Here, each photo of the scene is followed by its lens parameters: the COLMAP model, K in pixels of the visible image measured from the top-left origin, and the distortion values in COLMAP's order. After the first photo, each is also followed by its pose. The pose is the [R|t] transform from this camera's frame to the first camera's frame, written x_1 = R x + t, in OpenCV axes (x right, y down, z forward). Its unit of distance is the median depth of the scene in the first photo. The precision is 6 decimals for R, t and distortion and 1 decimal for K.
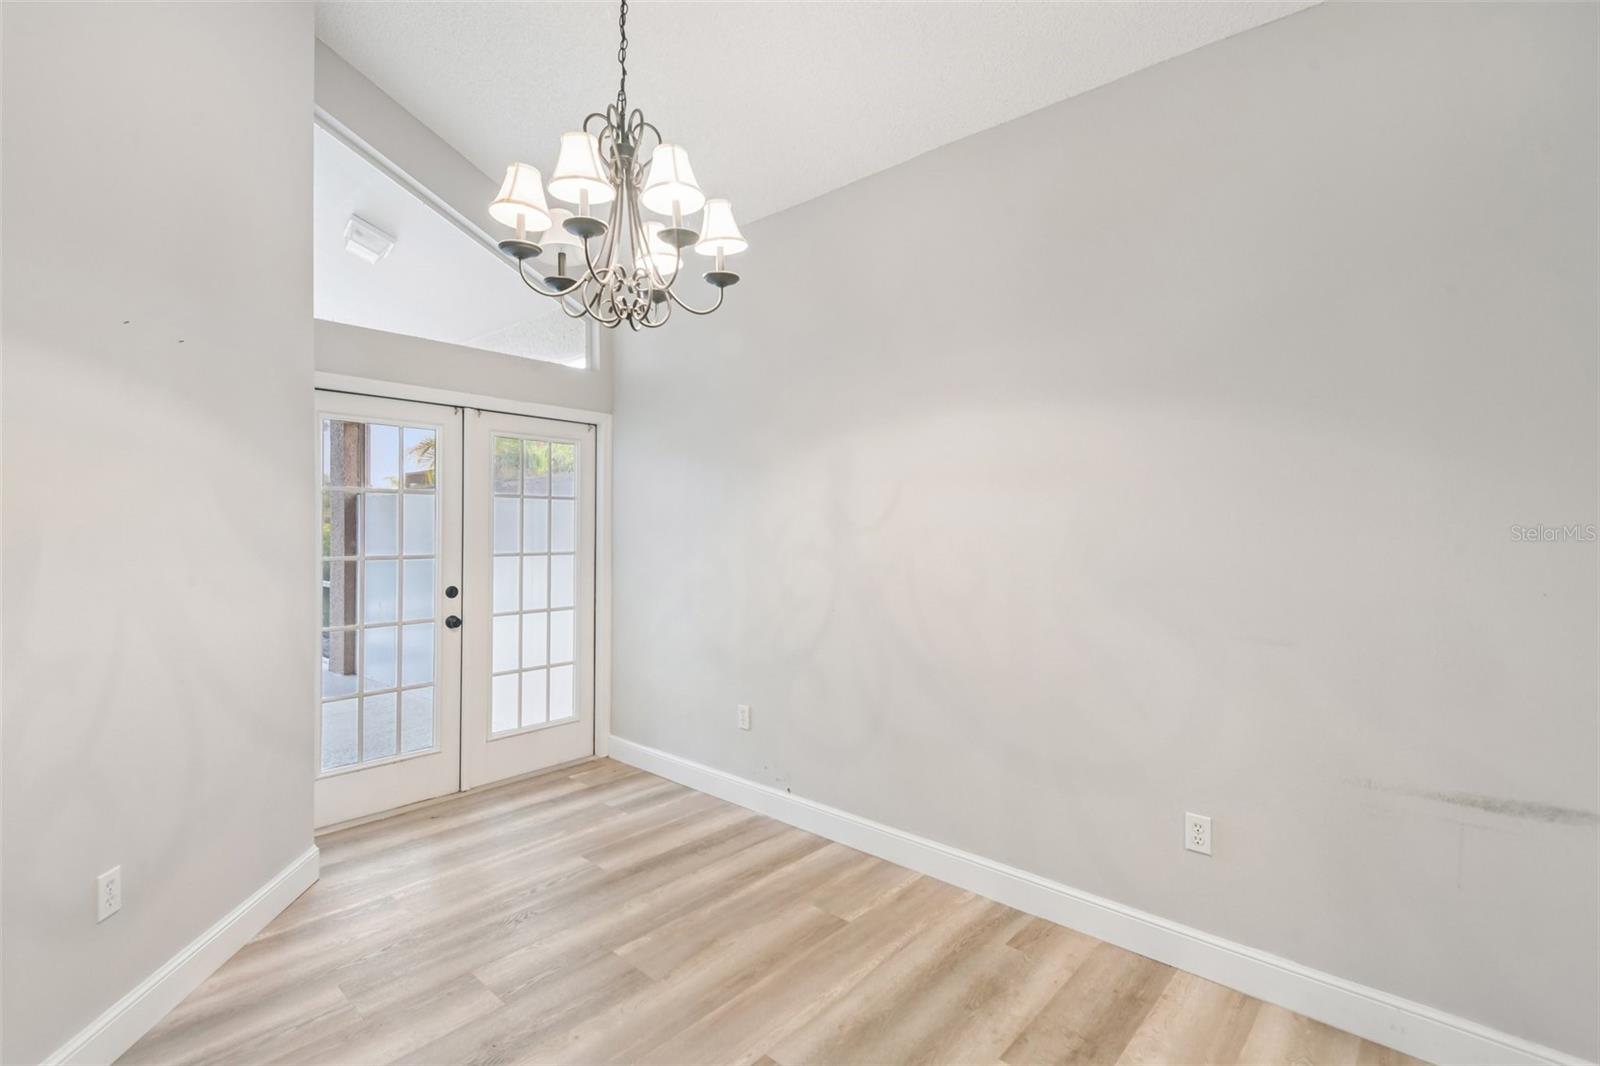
lens RADIAL K [[732.6, 0, 813.5], [0, 732.6, 531.8], [0, 0, 1]] dist [0.017981, -0.006731]
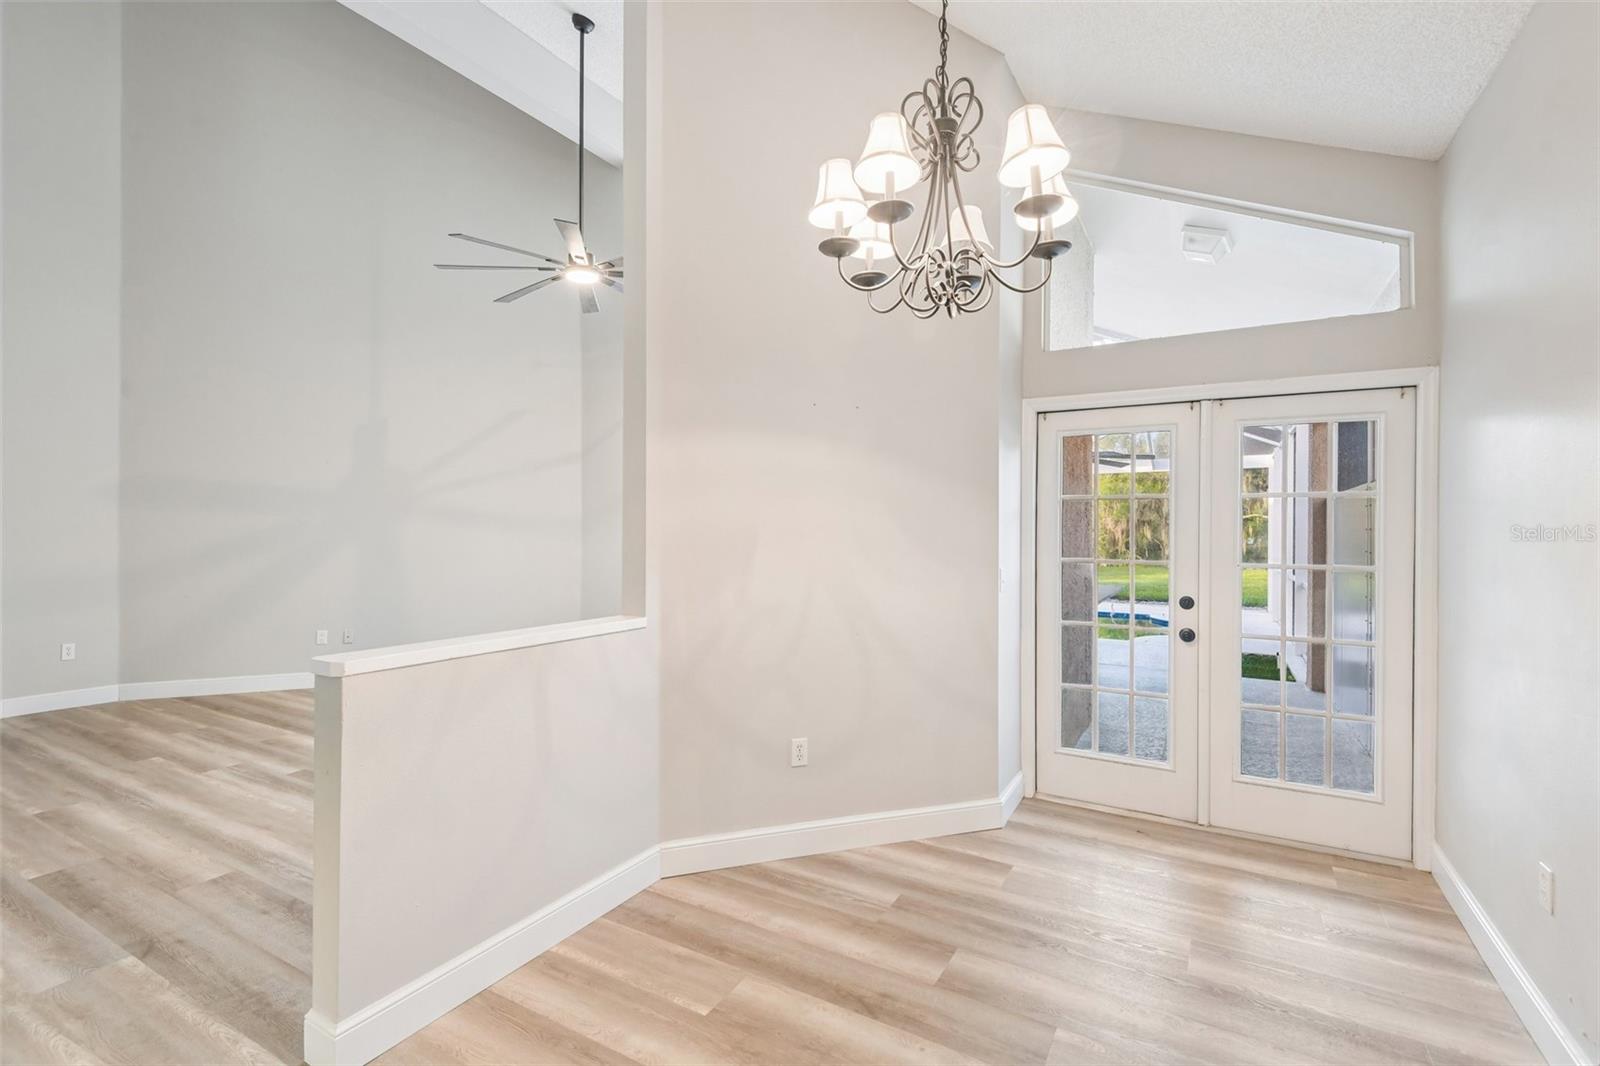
lens RADIAL K [[732.6, 0, 797.9], [0, 732.6, 535.4], [0, 0, 1]] dist [0.017981, -0.006731]
pose [[0.193469, 0.006704, -0.981084, 0.320063], [-0.014495, 0.999887, 0.003974, 0.000978], [0.980999, 0.013452, 0.193544, 0.340211]]
